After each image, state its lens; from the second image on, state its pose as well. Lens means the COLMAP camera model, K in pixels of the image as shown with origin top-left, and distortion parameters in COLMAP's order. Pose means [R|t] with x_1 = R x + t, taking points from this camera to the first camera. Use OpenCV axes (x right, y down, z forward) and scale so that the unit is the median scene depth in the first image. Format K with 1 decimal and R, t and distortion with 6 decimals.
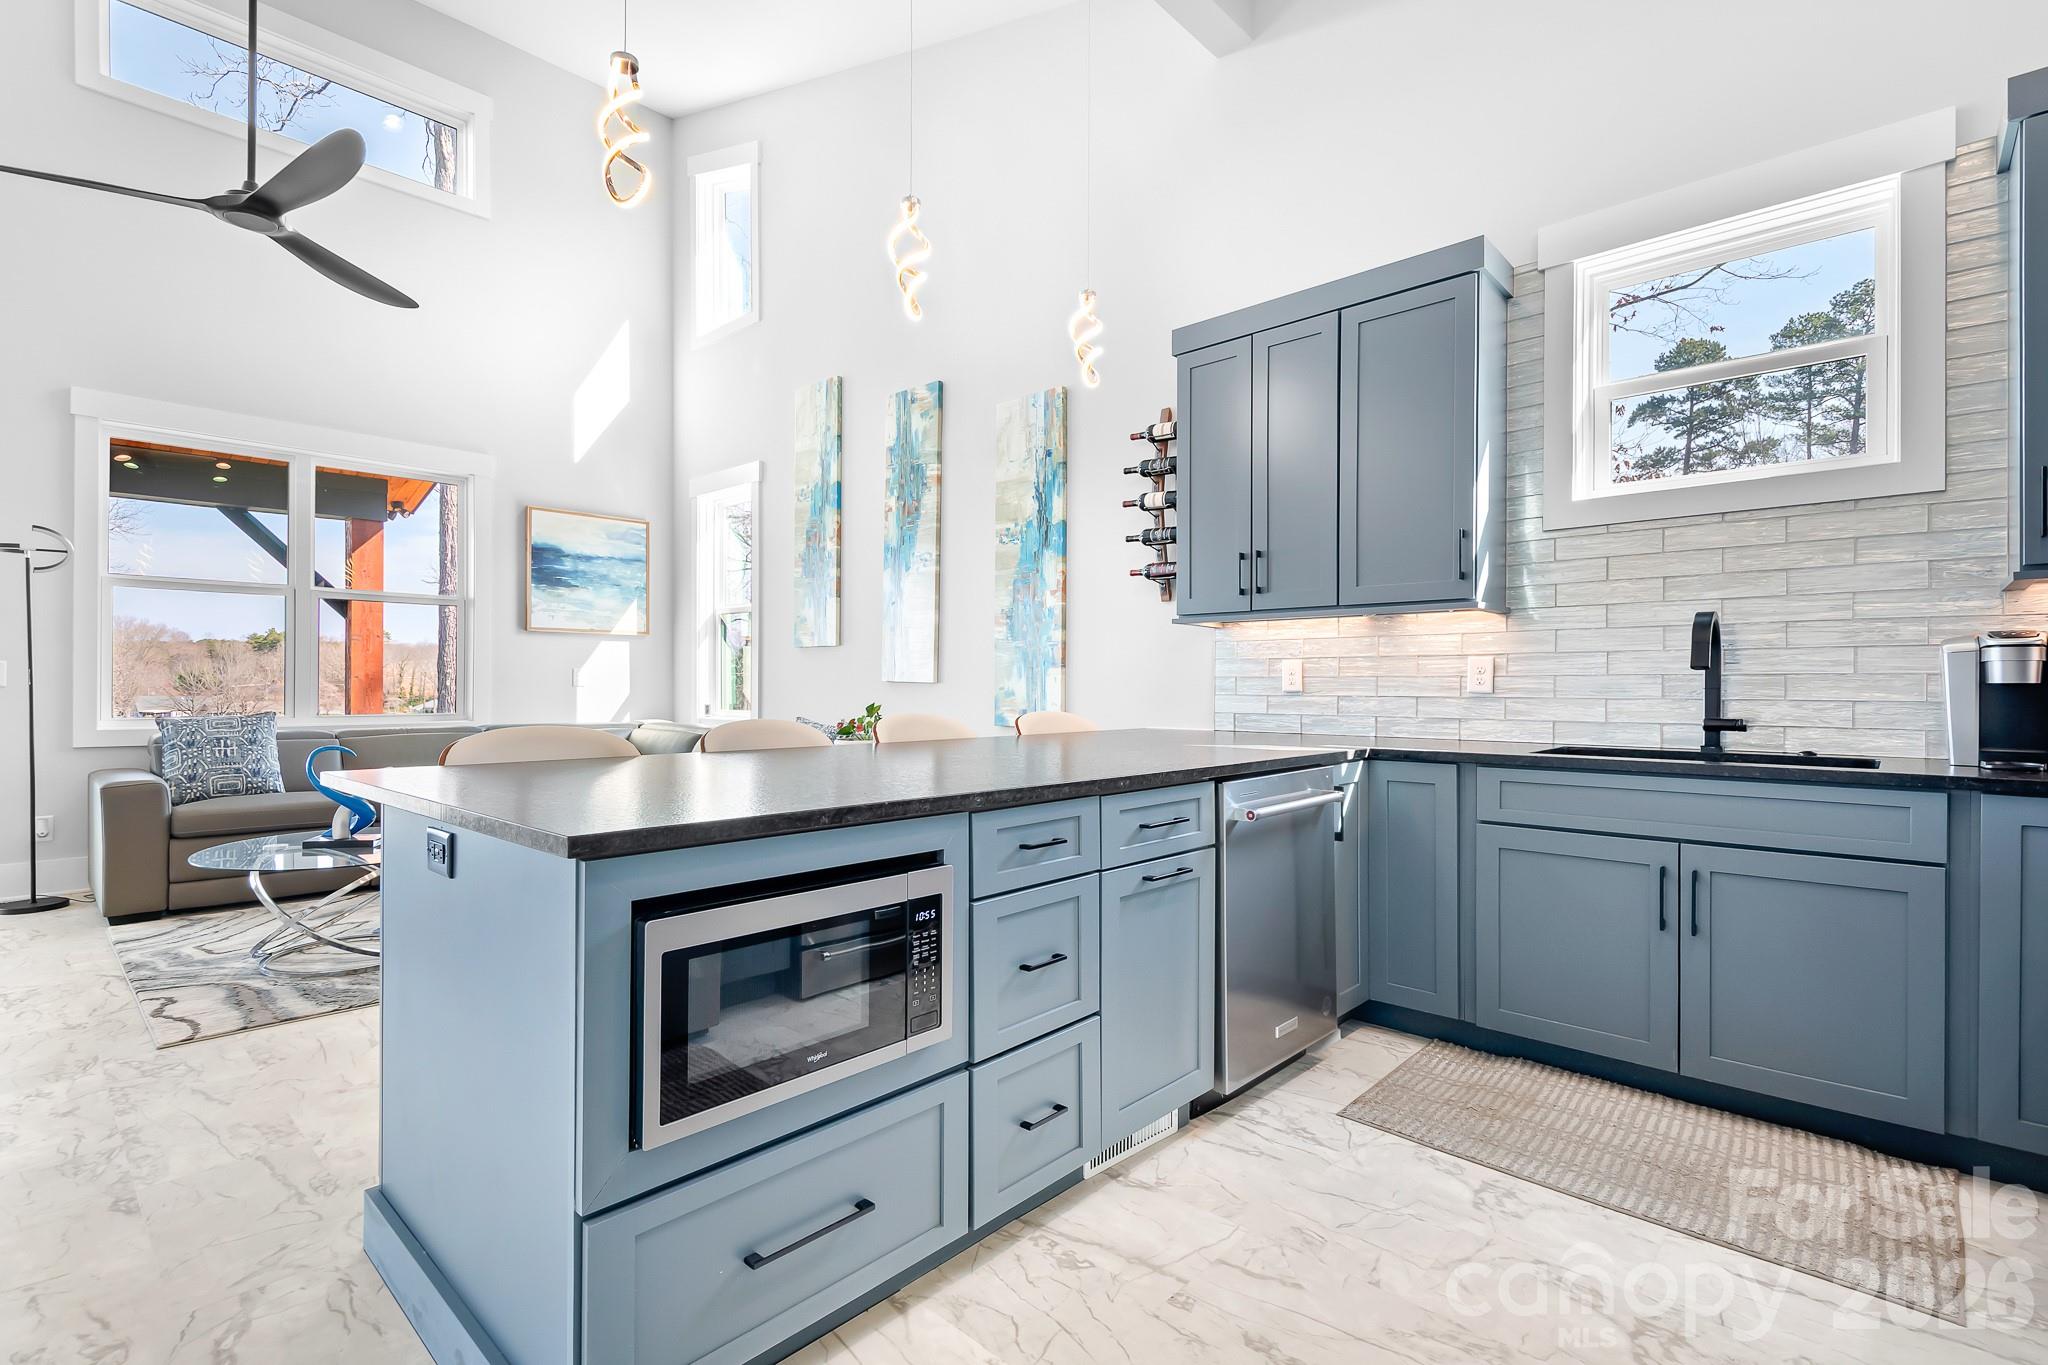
lens RADIAL K [[936.1, 0, 1024.0], [0, 936.1, 682.5], [0, 0, 1]] dist [-0.001286, -0.000230]
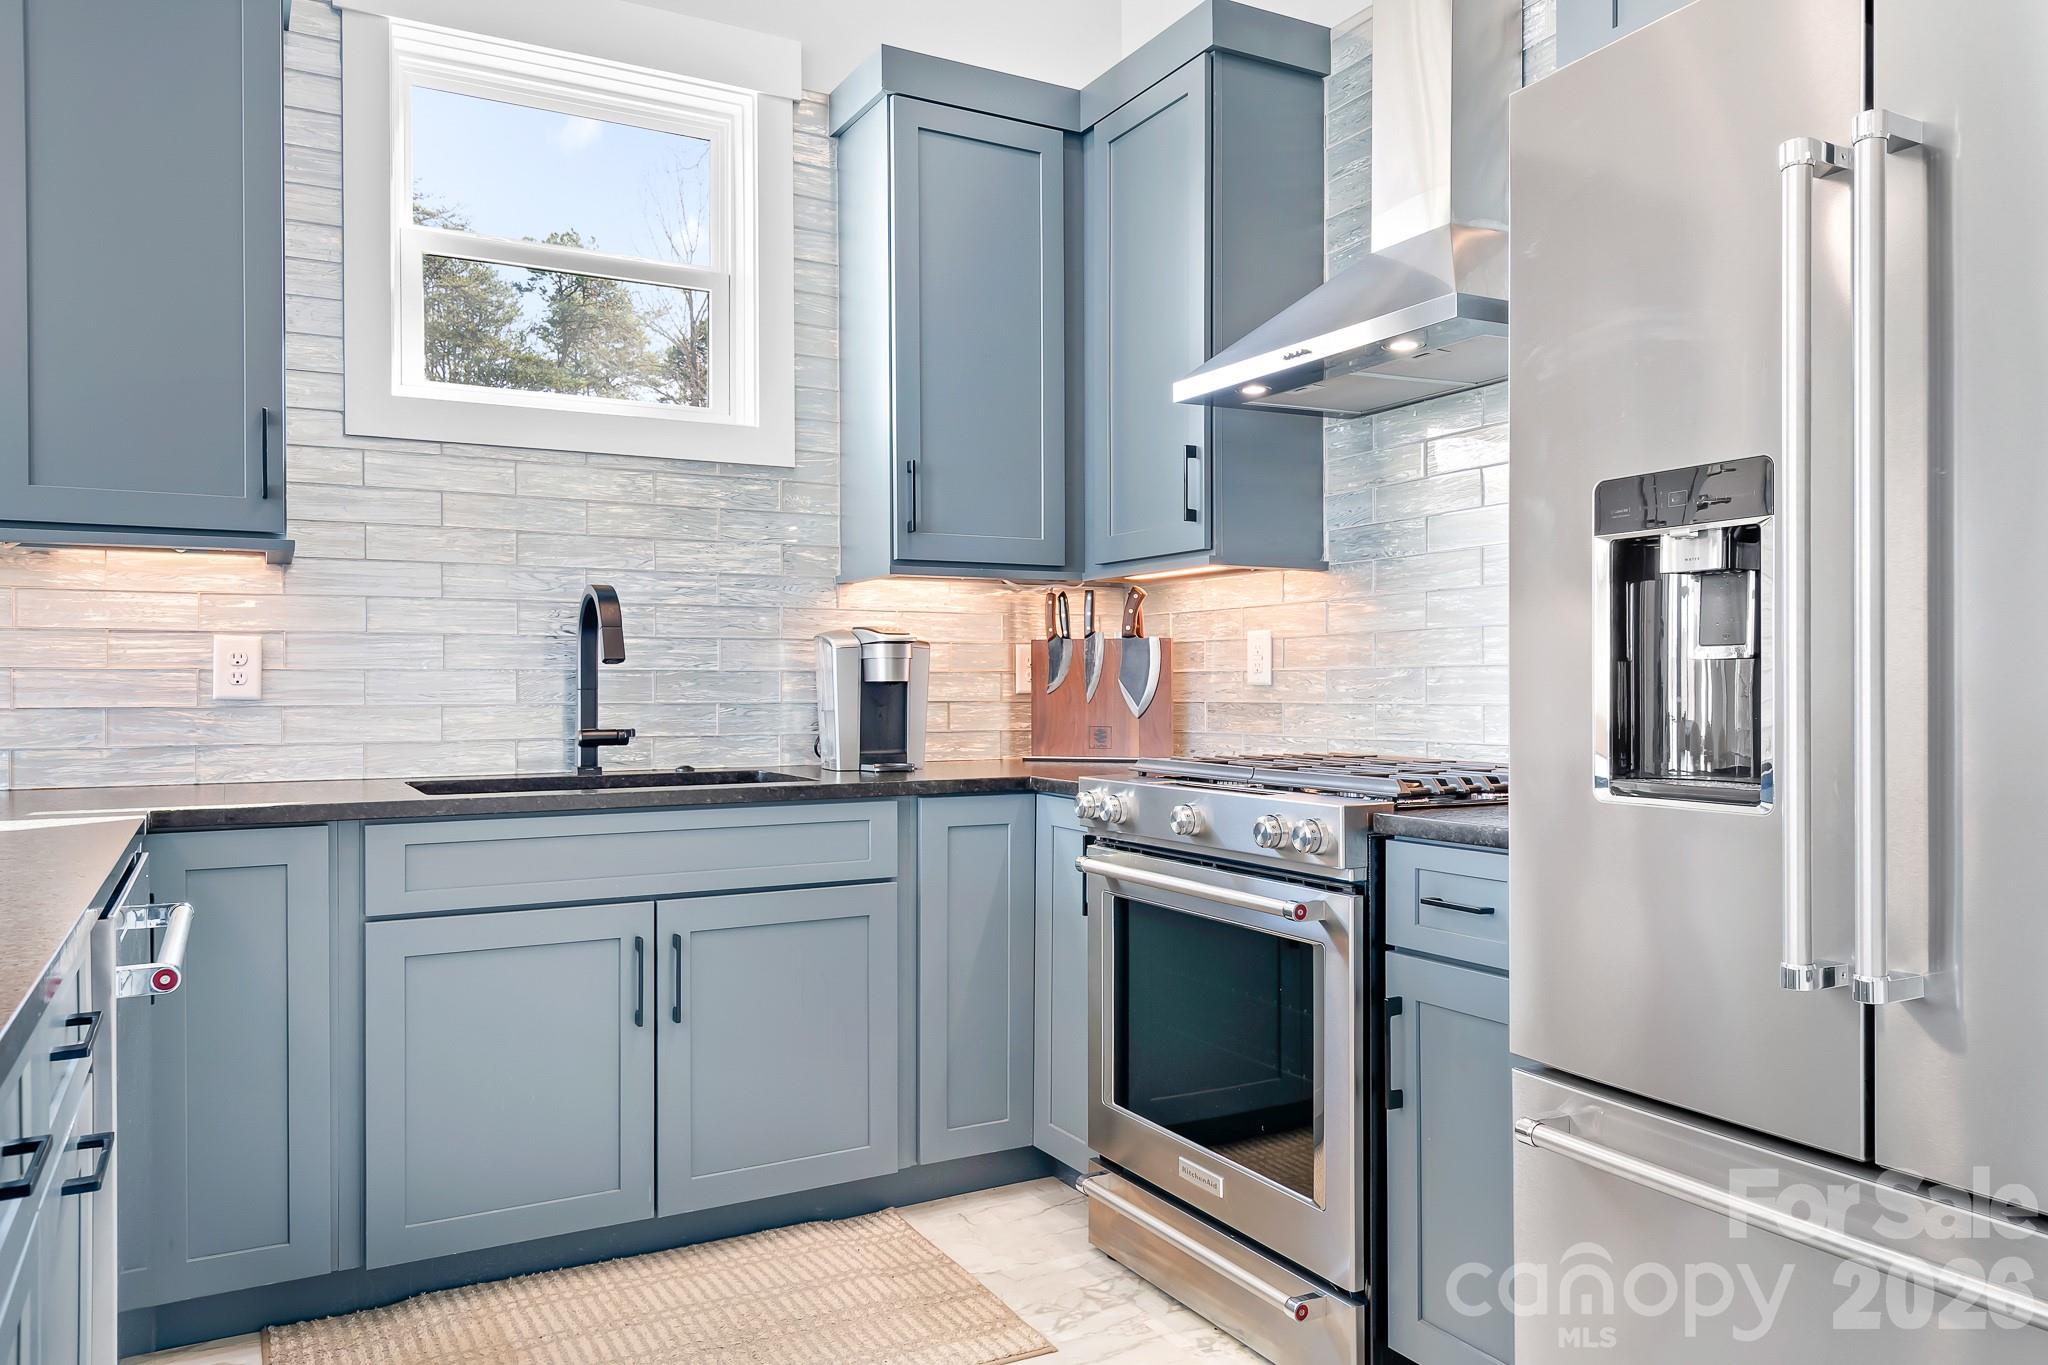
lens RADIAL K [[1446.3, 0, 1024.0], [0, 1446.3, 682.5], [0, 0, 1]] dist [0.009390, 0.000223]
pose [[0.308373, 0.000101, 0.951266, -0.242617], [0.000405, 1.000000, -0.000238, 0.001519], [-0.951265, 0.000458, 0.308373, 0.321510]]
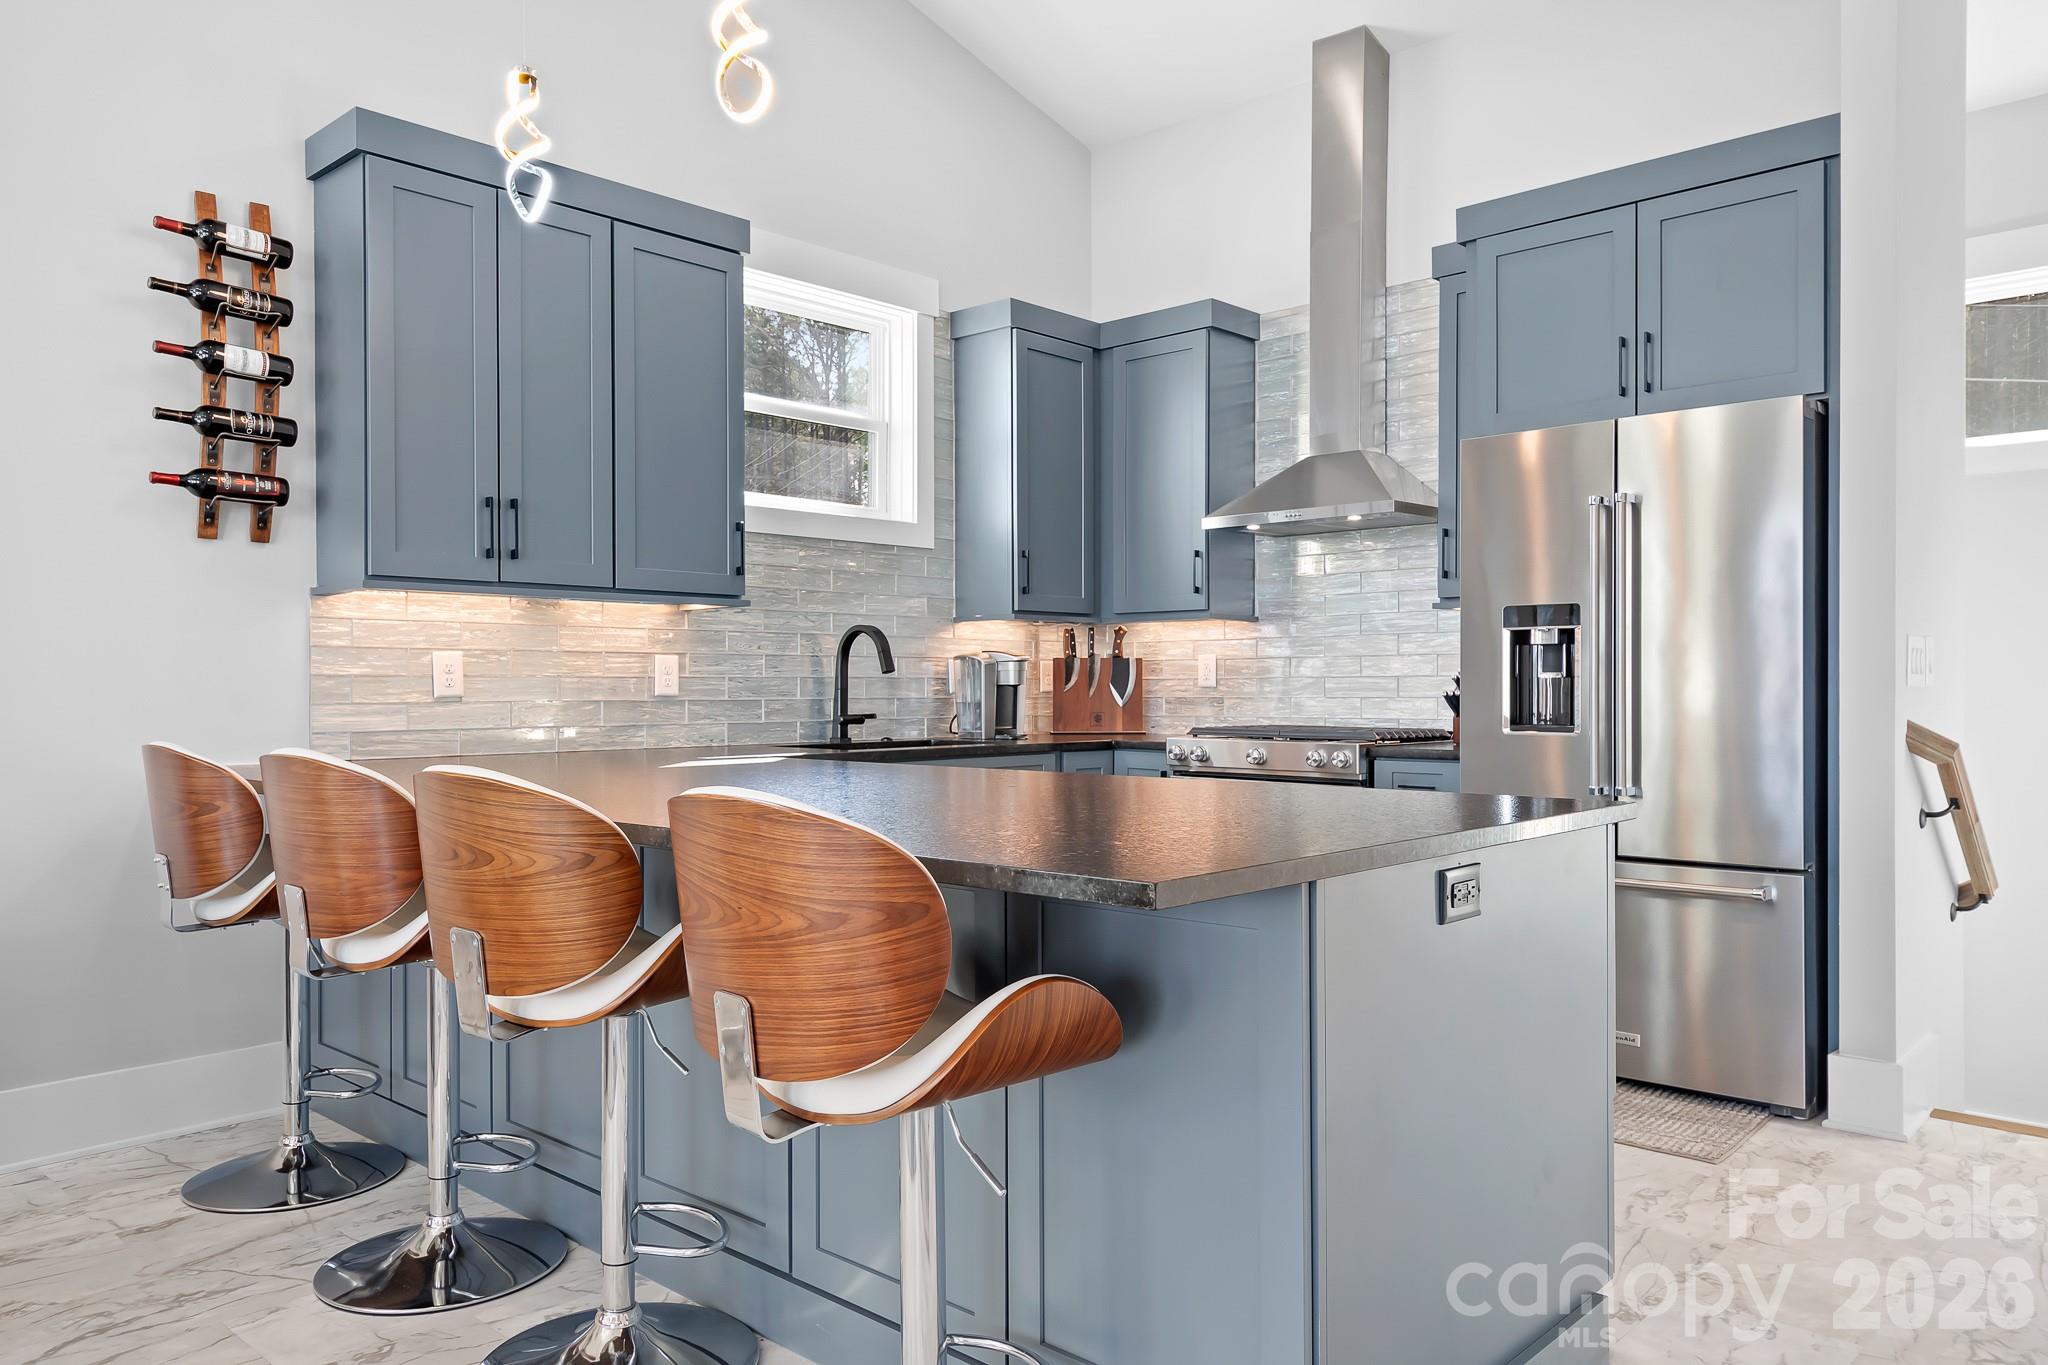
lens RADIAL K [[1446.3, 0, 1024.0], [0, 1446.3, 682.5], [0, 0, 1]] dist [0.009390, 0.000223]
pose [[-0.007768, 0.000466, 0.999970, -1.087552], [-0.001603, 0.999999, -0.000479, -0.001351], [-0.999969, -0.001607, -0.007767, 0.786319]]
